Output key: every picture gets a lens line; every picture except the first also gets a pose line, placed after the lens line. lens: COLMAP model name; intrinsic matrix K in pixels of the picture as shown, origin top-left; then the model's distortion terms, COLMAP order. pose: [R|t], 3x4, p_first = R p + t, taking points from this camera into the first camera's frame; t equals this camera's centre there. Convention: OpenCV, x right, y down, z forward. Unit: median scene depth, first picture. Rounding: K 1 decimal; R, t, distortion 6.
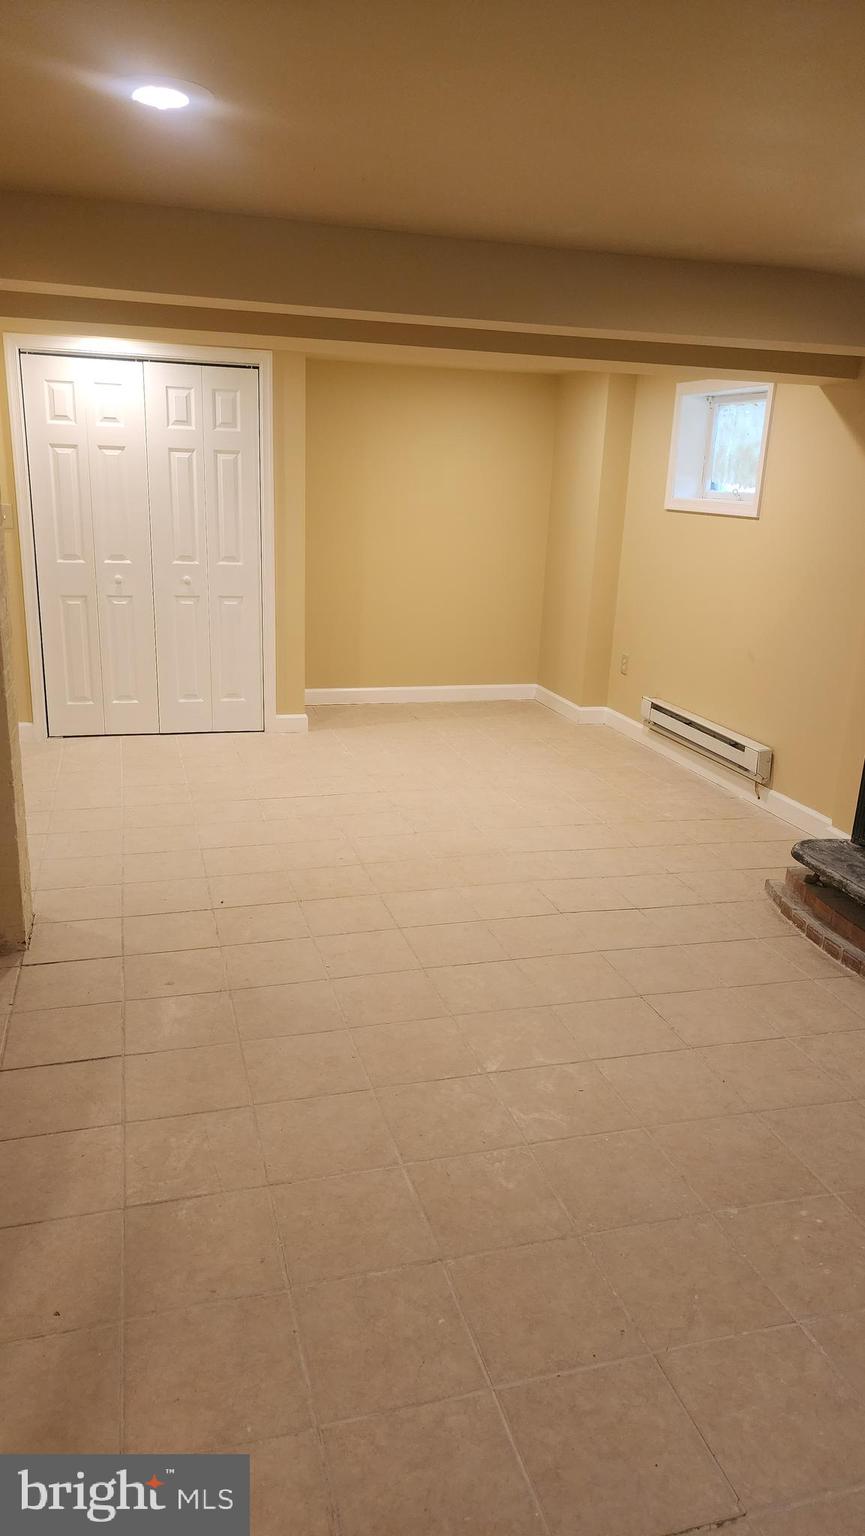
lens RADIAL K [[1017.1, 0, 433.7], [0, 1017.1, 780.4], [0, 0, 1]] dist [0.056066, -0.000095]
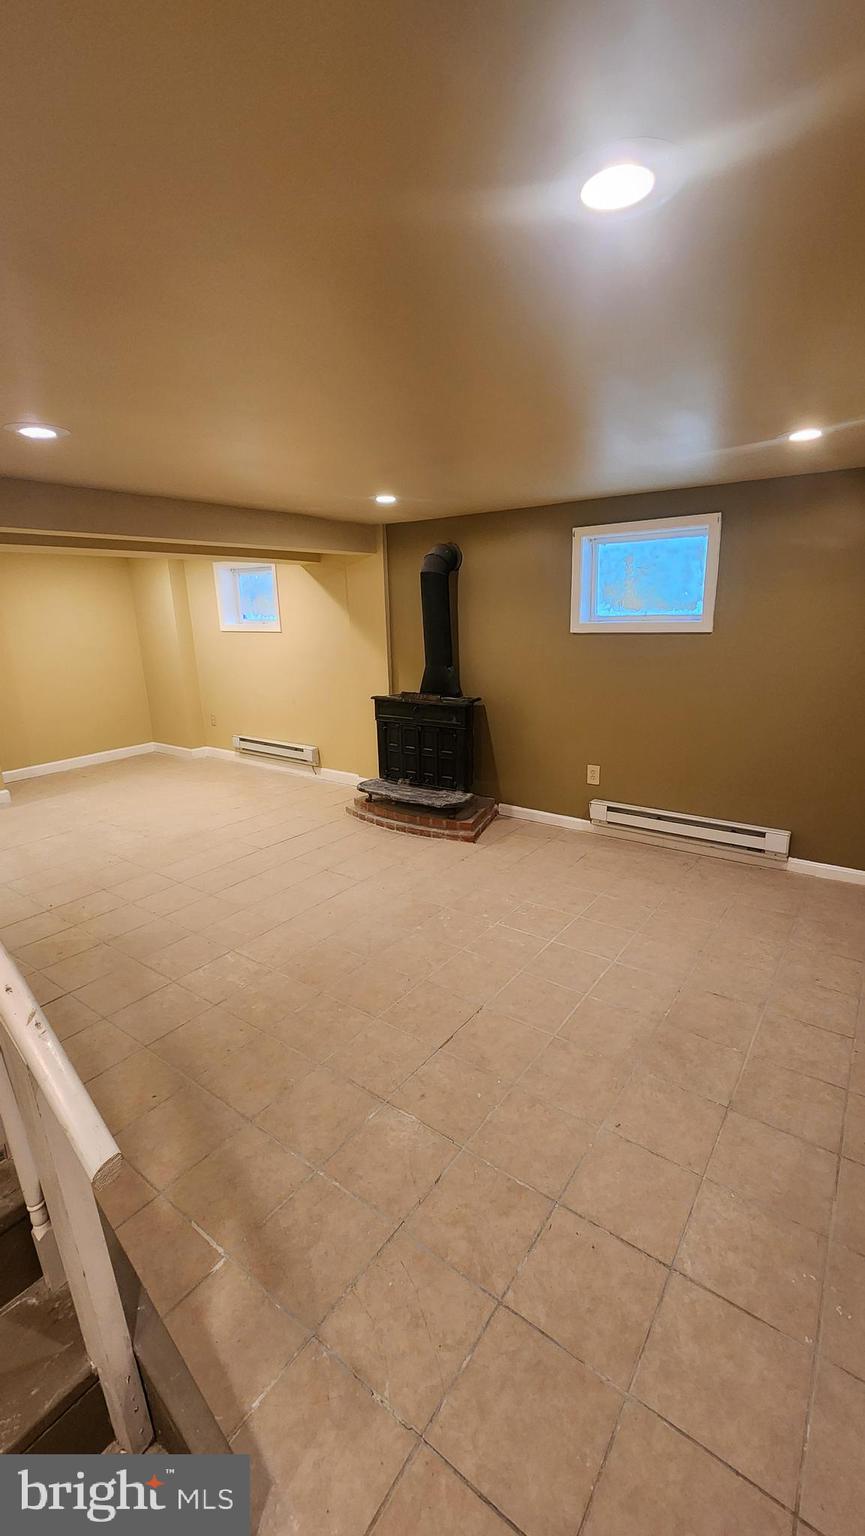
lens RADIAL K [[626.1, 0, 433.0], [0, 626.1, 766.6], [0, 0, 1]] dist [-0.002386, -0.000077]
pose [[0.786992, -0.208020, 0.580837, -0.193095], [0.228568, 0.972759, 0.038689, 0.008837], [-0.573062, 0.102313, 0.813100, -0.088364]]
